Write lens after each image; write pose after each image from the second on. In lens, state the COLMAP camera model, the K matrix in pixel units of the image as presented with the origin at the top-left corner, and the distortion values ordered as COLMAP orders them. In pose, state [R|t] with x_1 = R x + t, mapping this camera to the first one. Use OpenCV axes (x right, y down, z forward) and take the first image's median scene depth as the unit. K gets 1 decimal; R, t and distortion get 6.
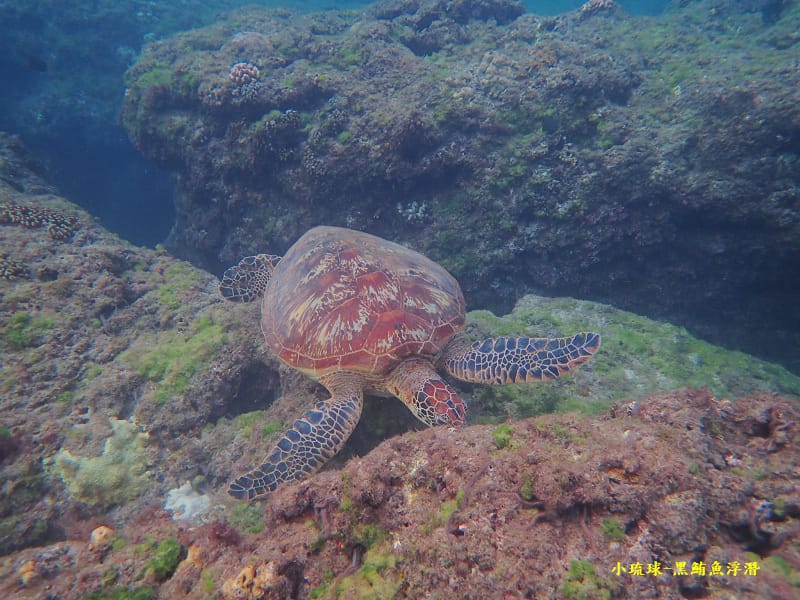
lens RADIAL K [[806.7, 0, 400.0], [0, 806.7, 300.0], [0, 0, 1]] dist [0.429174, 0.270103]
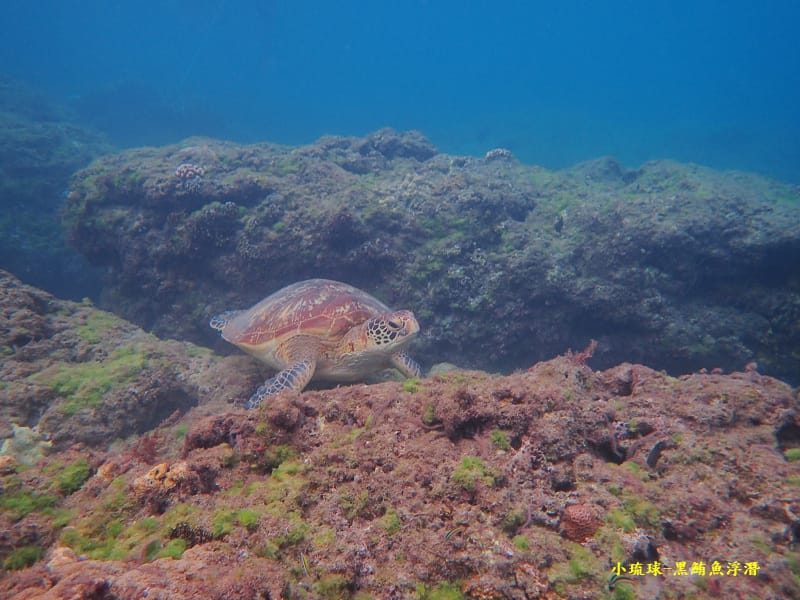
lens RADIAL K [[806.7, 0, 400.0], [0, 806.7, 300.0], [0, 0, 1]] dist [0.429174, 0.270103]
pose [[0.995032, 0.053989, 0.083646, 0.007255], [-0.030578, 0.965309, -0.259312, 0.177084], [-0.094745, 0.255466, 0.962165, -0.038899]]
